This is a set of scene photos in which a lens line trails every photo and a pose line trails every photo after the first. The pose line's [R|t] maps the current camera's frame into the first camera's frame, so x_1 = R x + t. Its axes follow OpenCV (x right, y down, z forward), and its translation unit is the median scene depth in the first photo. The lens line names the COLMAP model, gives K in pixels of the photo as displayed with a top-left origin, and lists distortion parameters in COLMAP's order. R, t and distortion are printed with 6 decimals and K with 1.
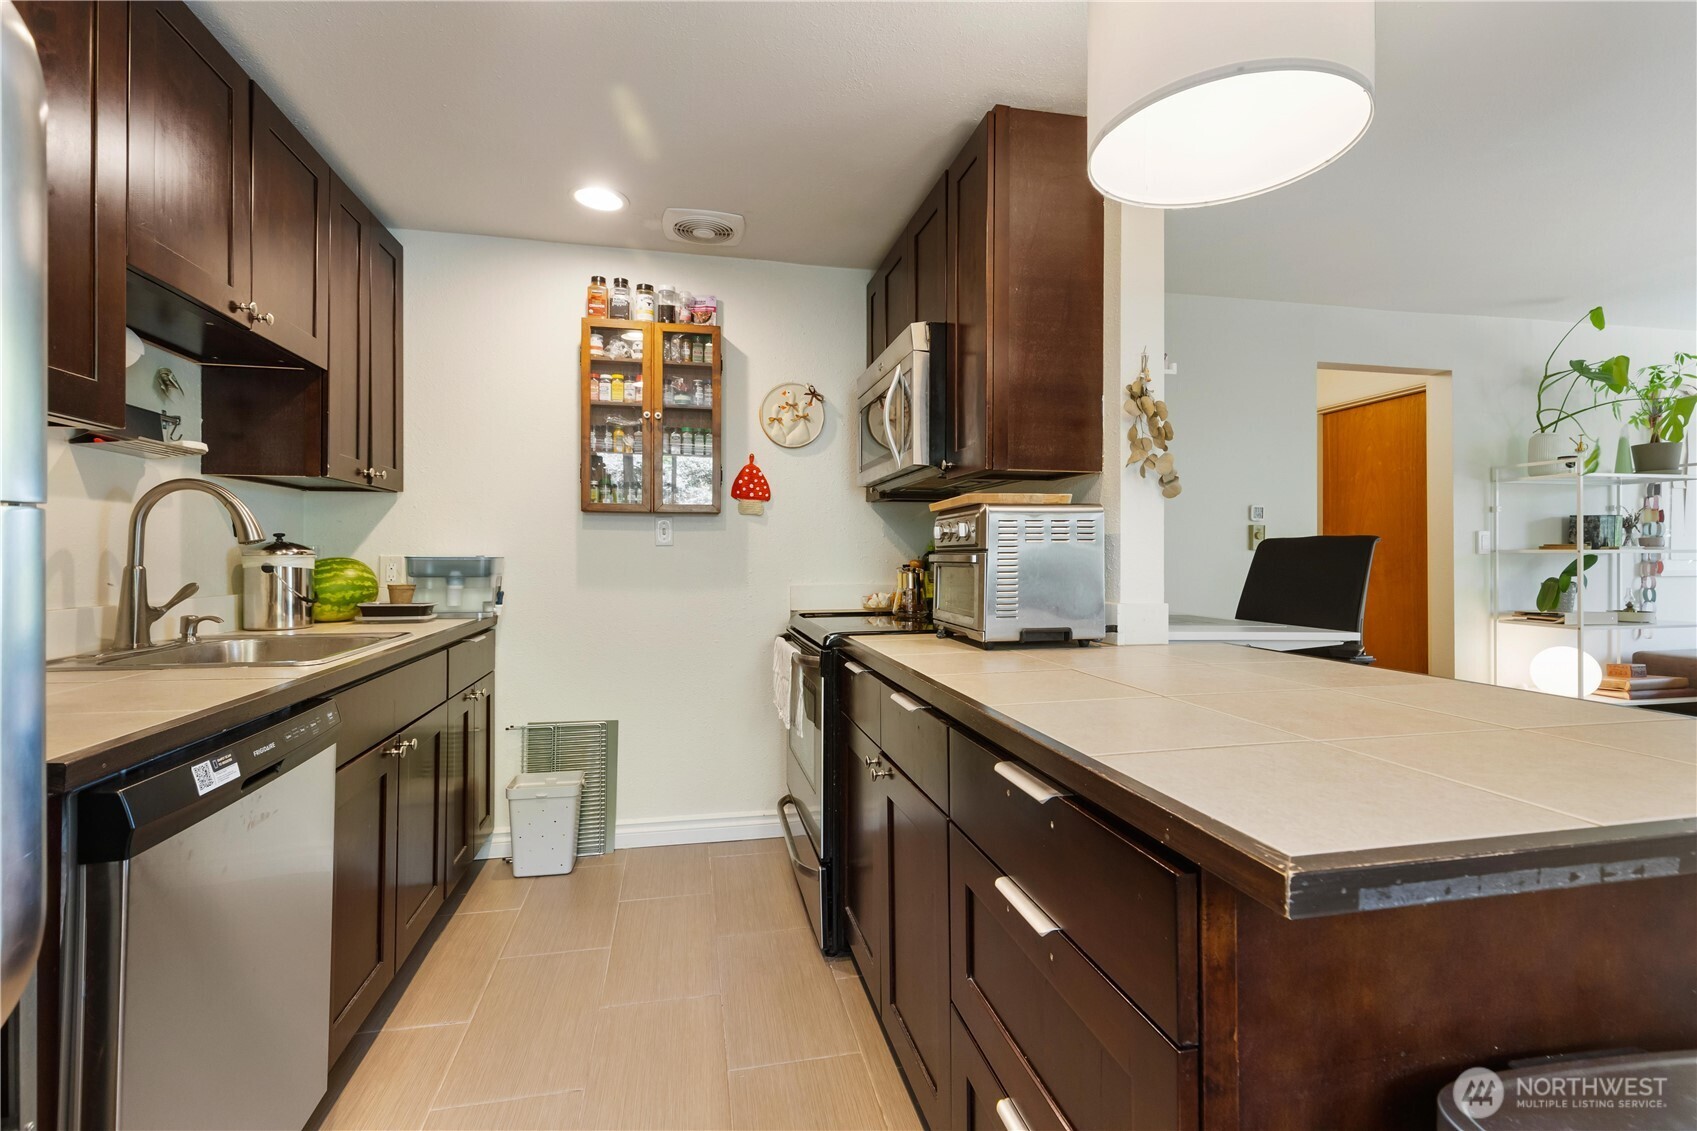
lens RADIAL K [[768.9, 0, 844.5], [0, 768.9, 553.7], [0, 0, 1]] dist [-0.001283, -0.000066]
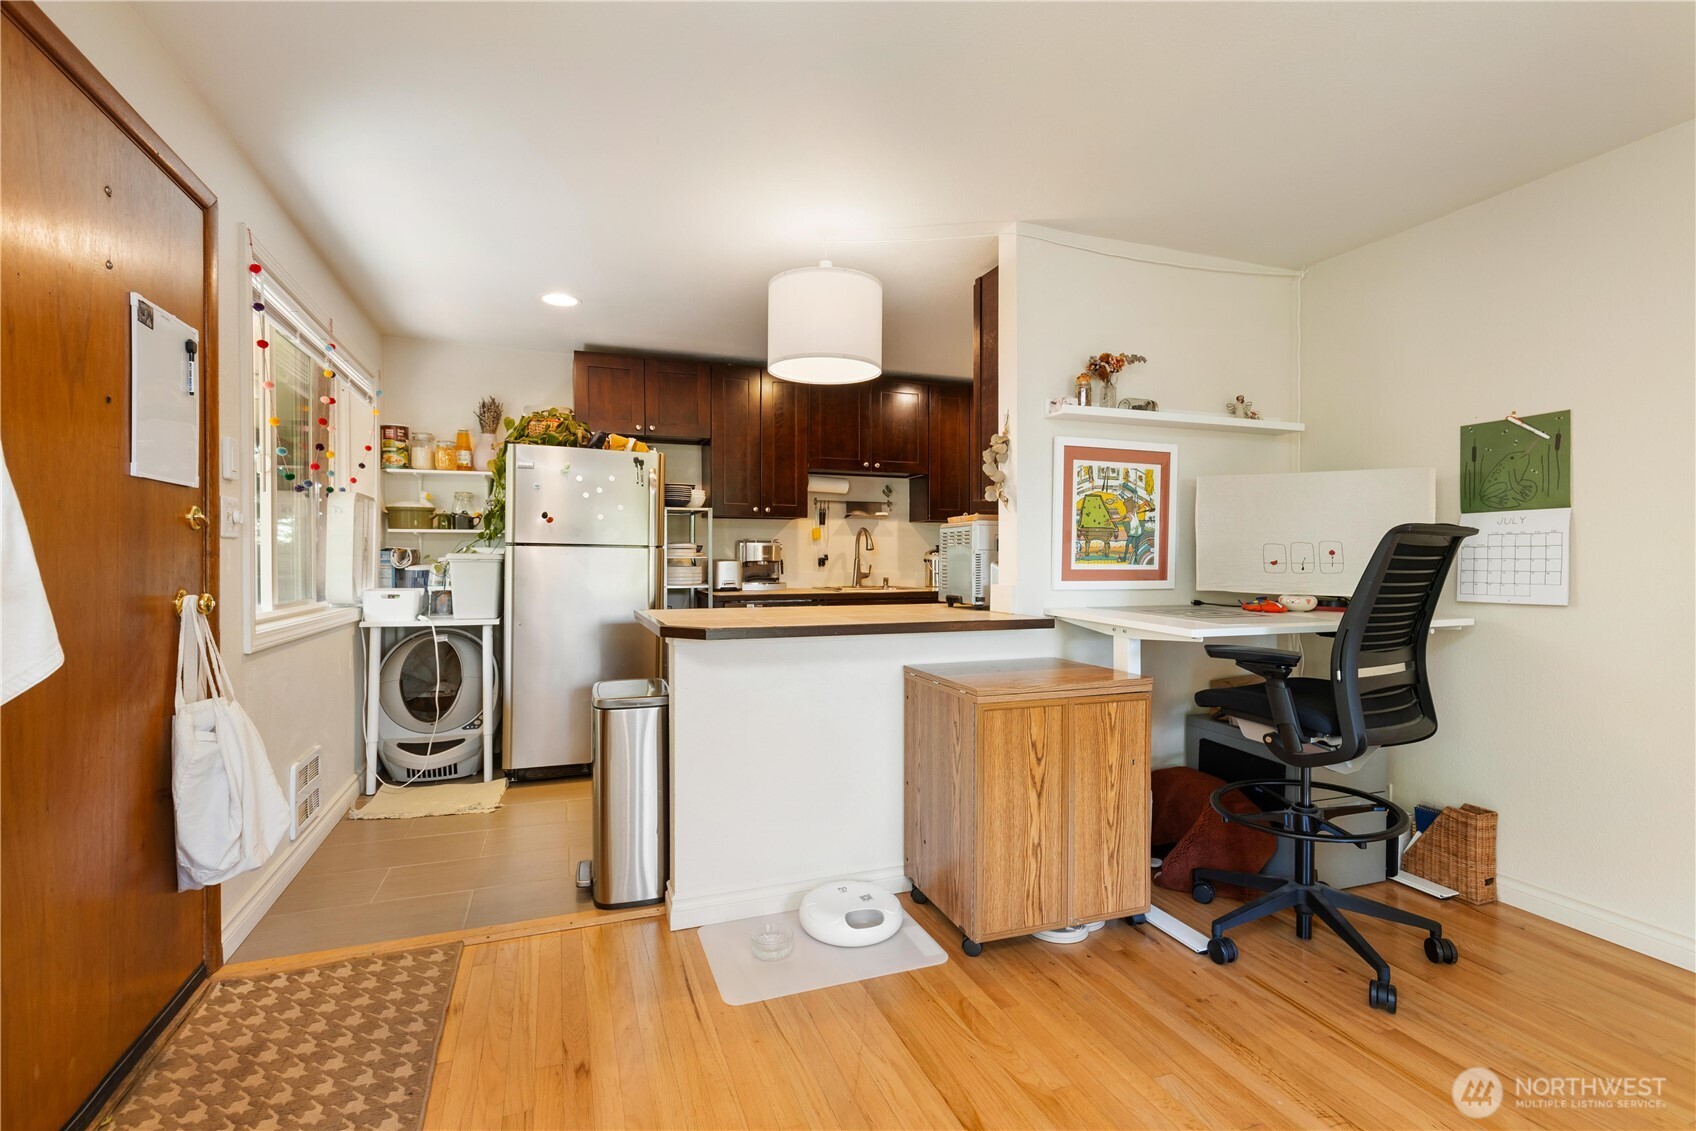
lens RADIAL K [[768.5, 0, 840.5], [0, 768.5, 562.9], [0, 0, 1]] dist [-0.001283, -0.000066]
pose [[0.132974, 0.007089, -0.991094, 1.198323], [0.002514, 0.999969, 0.007490, 0.006477], [0.991116, -0.003488, 0.132952, 0.331588]]
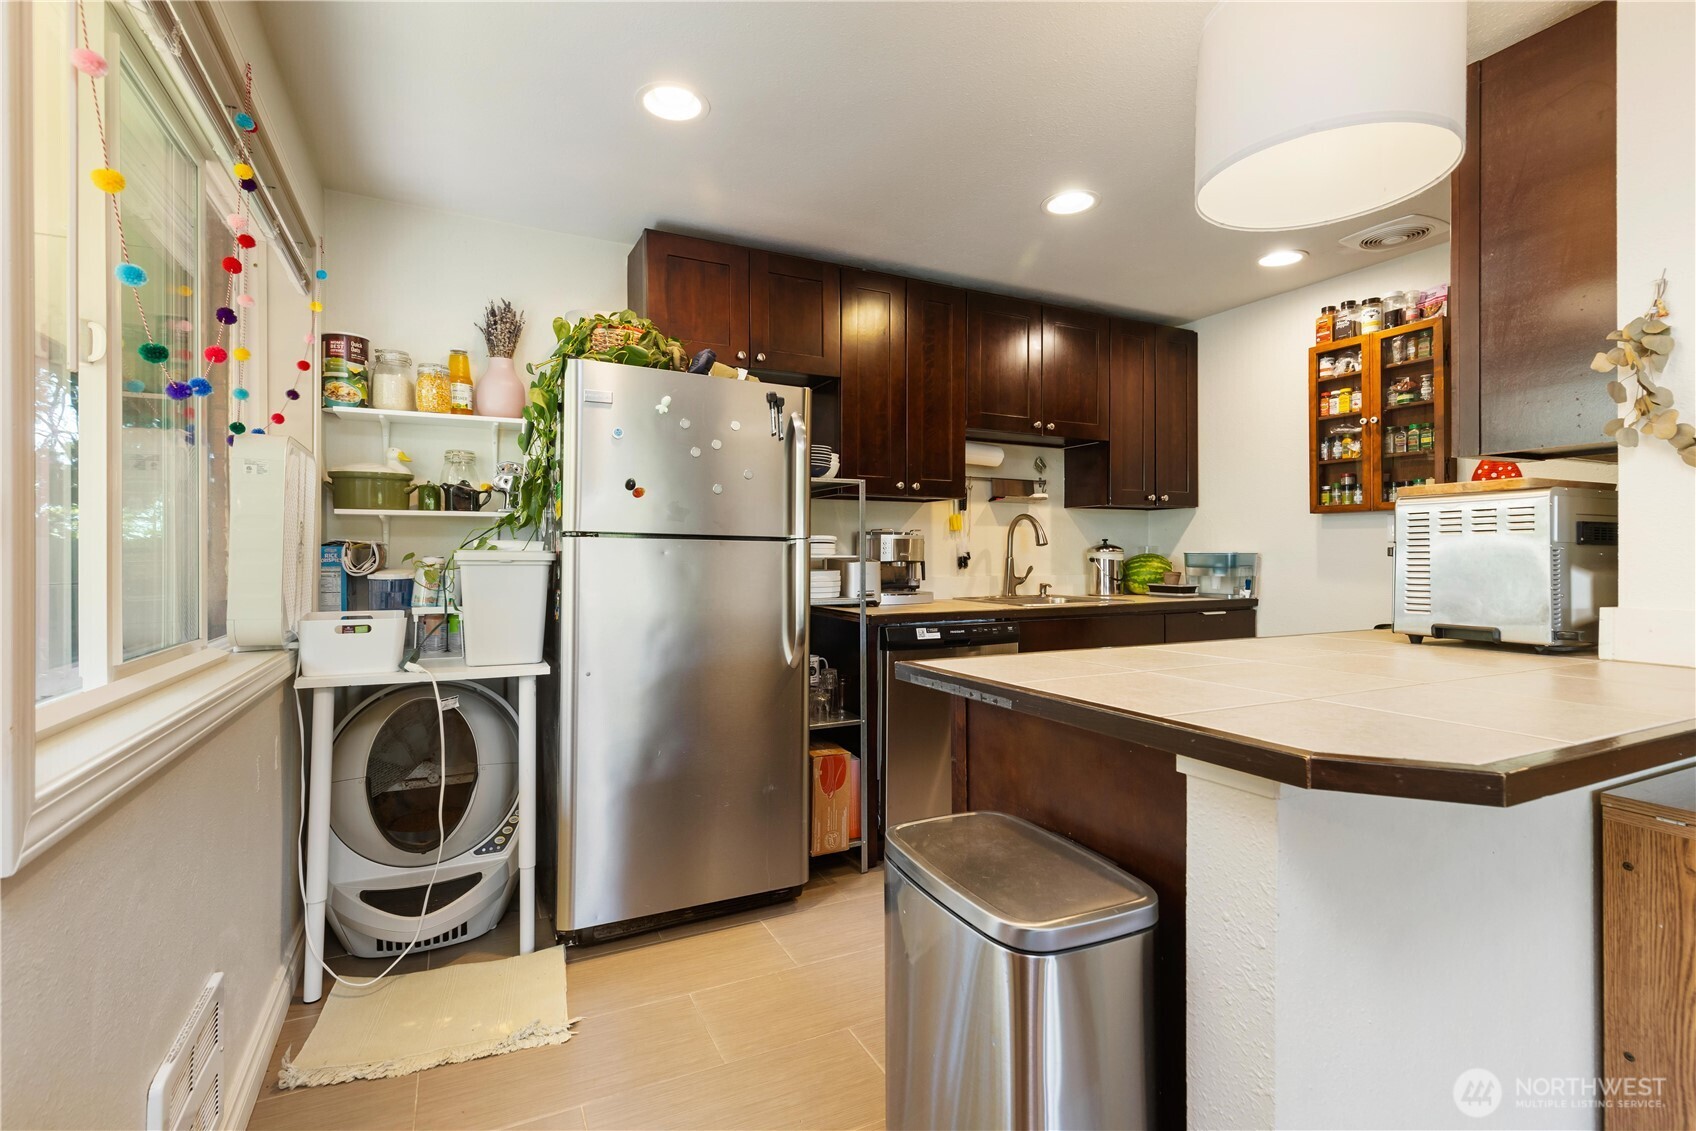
lens RADIAL K [[768.5, 0, 833.1], [0, 768.5, 550.8], [0, 0, 1]] dist [-0.001283, -0.000066]
pose [[0.234460, -0.006097, -0.972107, 0.613530], [0.004065, 0.999978, -0.005292, 0.004246], [0.972117, -0.002711, 0.234480, 0.020441]]
